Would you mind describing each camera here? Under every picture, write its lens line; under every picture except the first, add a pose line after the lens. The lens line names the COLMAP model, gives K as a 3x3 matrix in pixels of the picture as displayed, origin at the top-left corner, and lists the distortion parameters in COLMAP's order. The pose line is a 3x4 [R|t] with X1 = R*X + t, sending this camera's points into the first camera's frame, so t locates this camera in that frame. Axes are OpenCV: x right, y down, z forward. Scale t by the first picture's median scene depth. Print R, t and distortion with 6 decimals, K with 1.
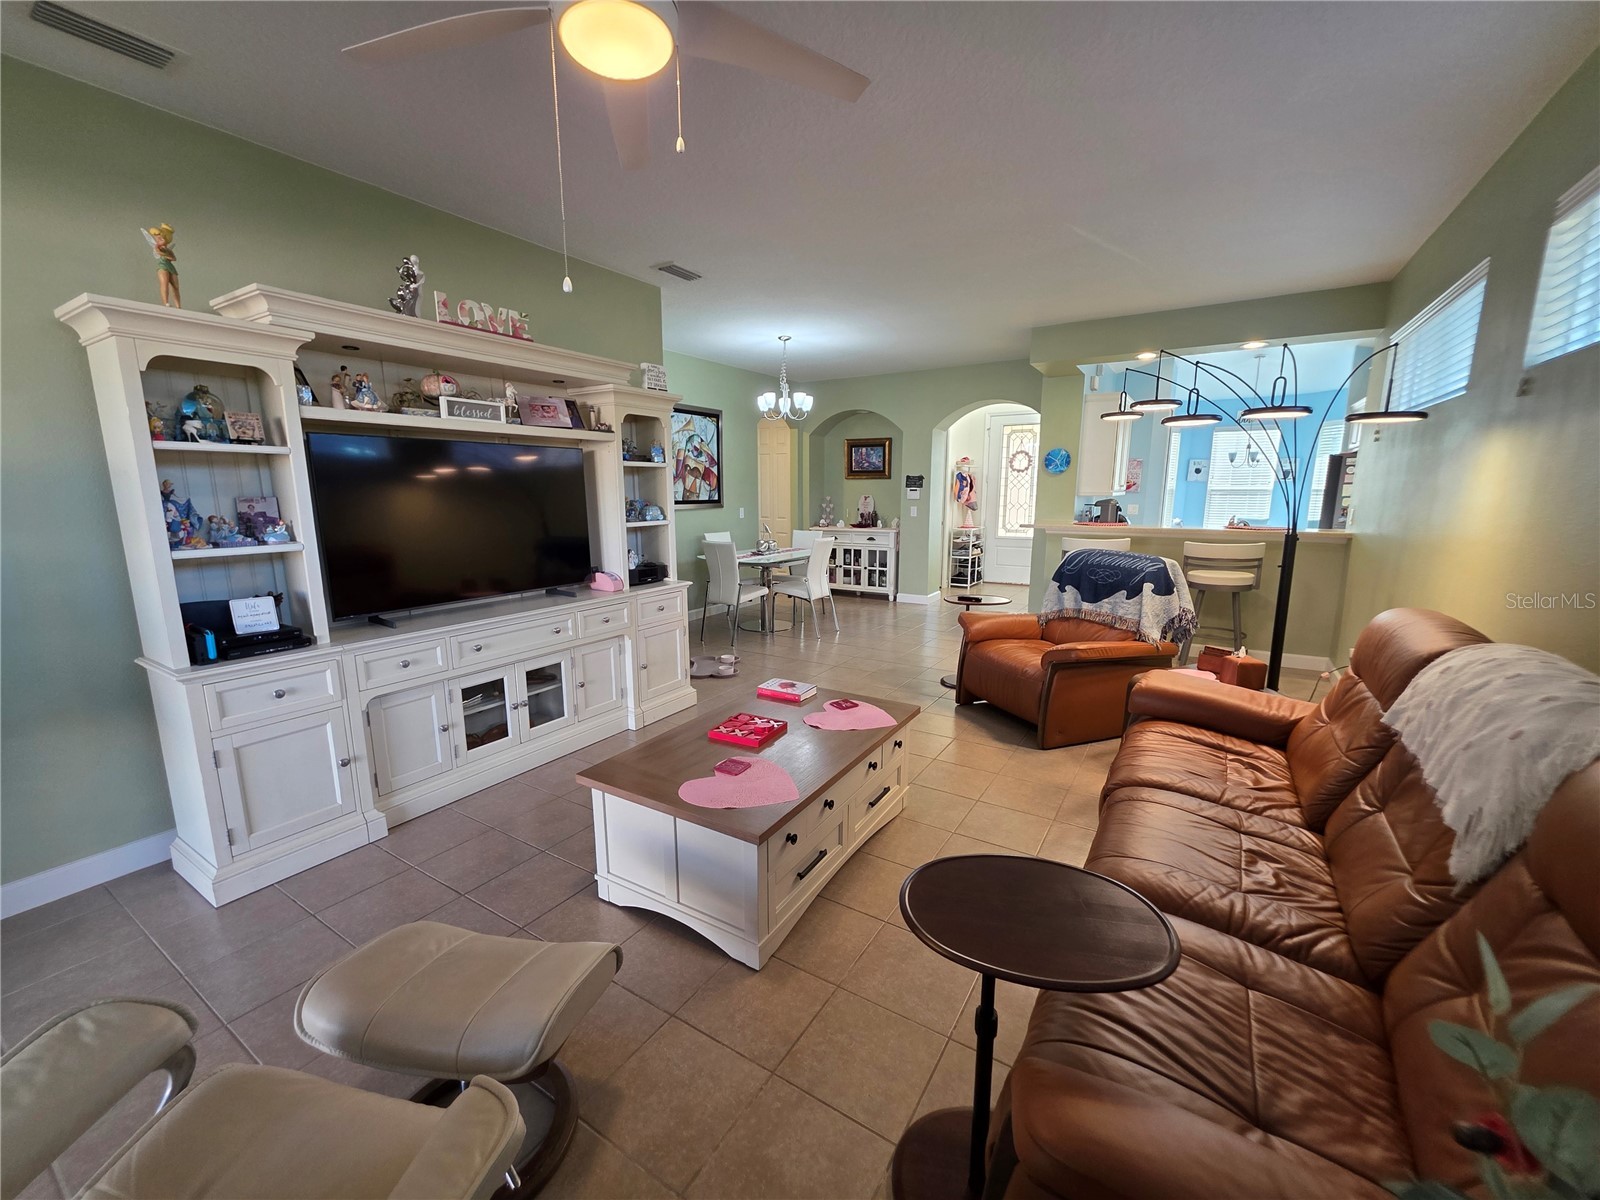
lens RADIAL K [[648.5, 0, 795.8], [0, 648.5, 607.1], [0, 0, 1]] dist [0.009300, -0.003206]
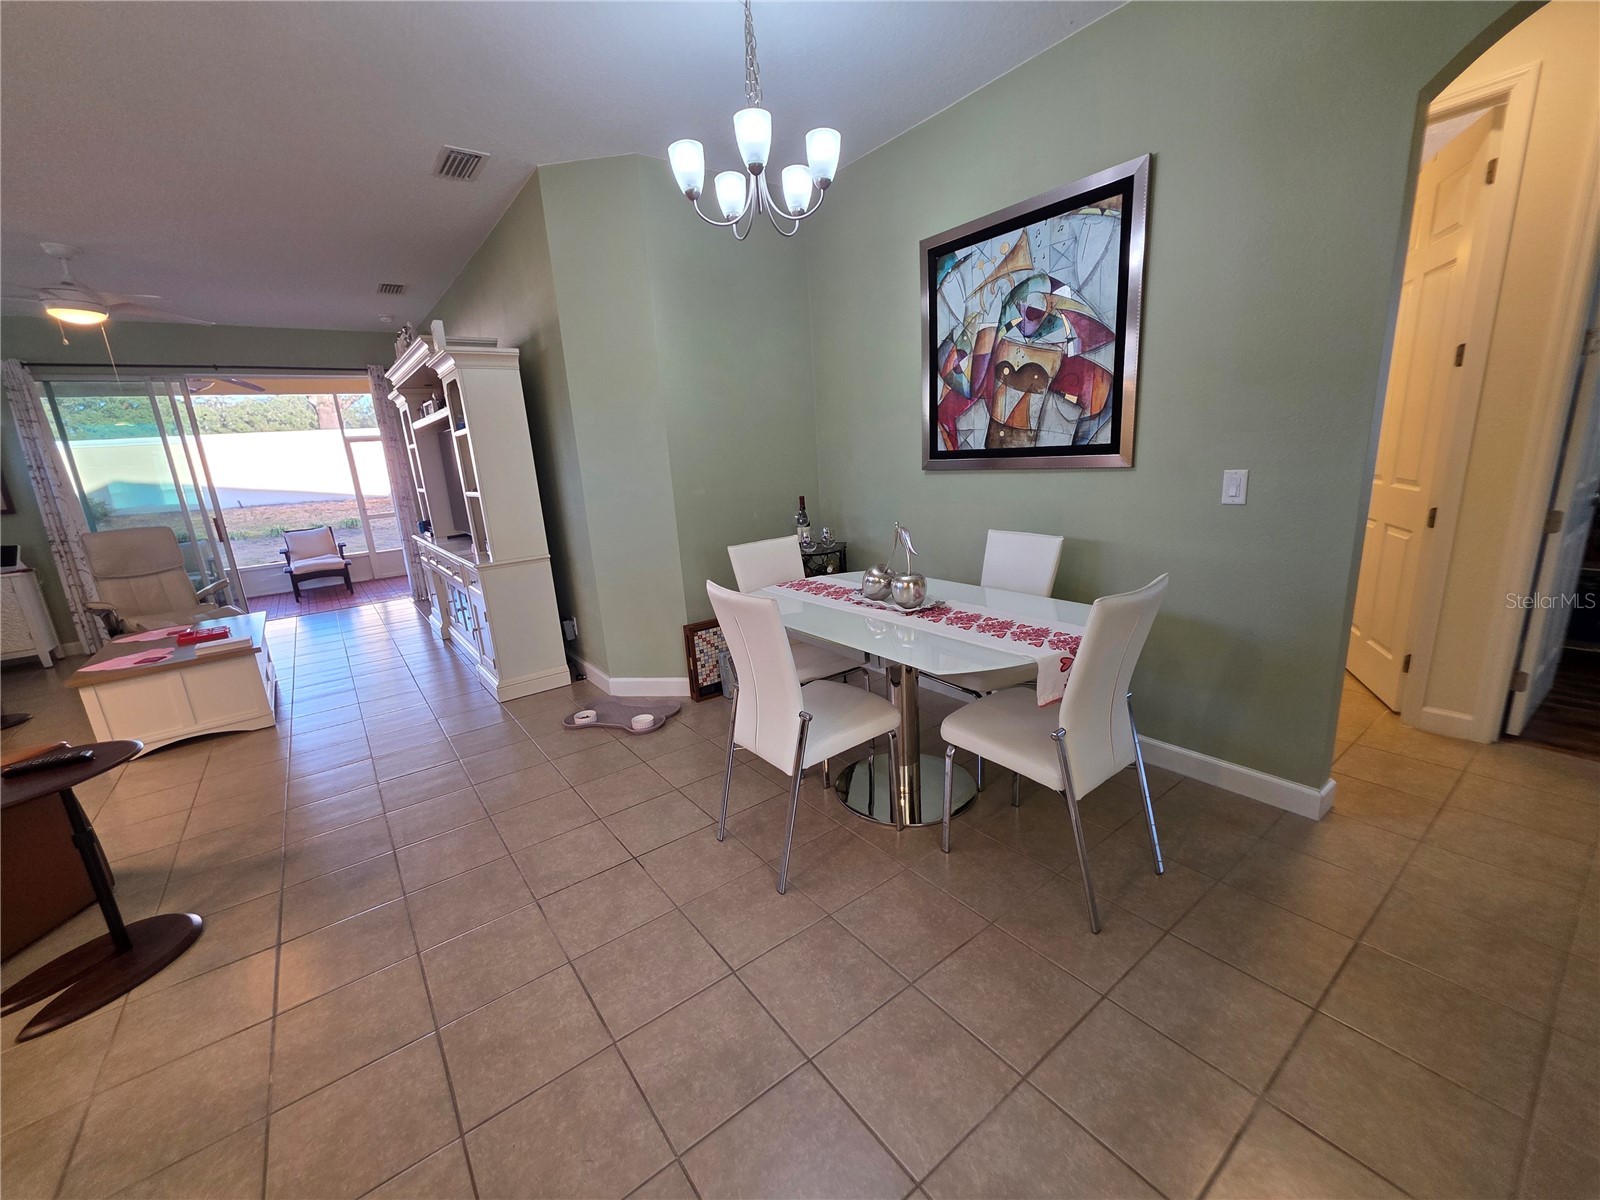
lens RADIAL K [[648.5, 0, 795.8], [0, 648.5, 607.1], [0, 0, 1]] dist [0.009300, -0.003206]
pose [[-0.355222, 0.250115, -0.900699, 0.294472], [-0.103692, 0.947050, 0.303881, -0.180007], [0.929013, 0.201341, -0.310478, 1.019378]]
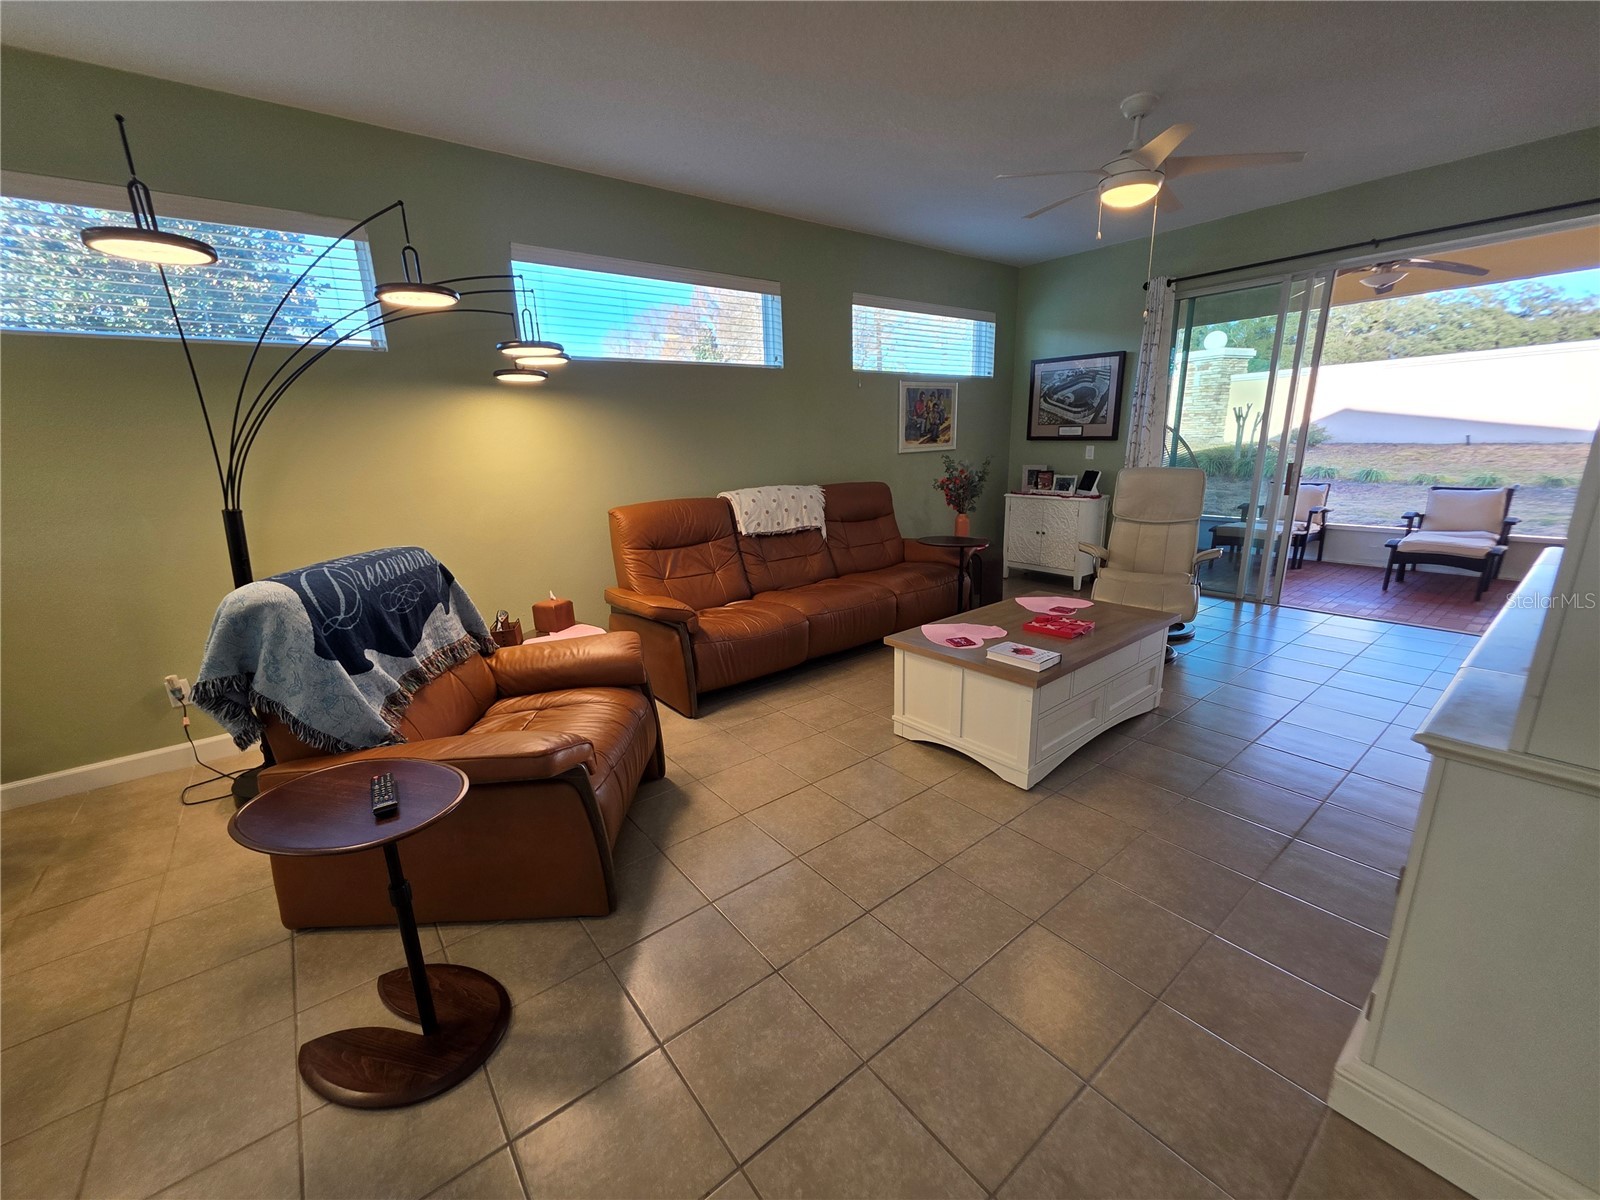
lens RADIAL K [[645.0, 0, 800.0], [0, 645.0, 600.0], [0, 0, 1]] dist [0.001073, 0.000396]
pose [[-0.944152, -0.045935, 0.326294, -0.004952], [0.095214, 0.909964, 0.403609, -0.132461], [-0.315456, 0.412136, -0.854770, 0.774636]]
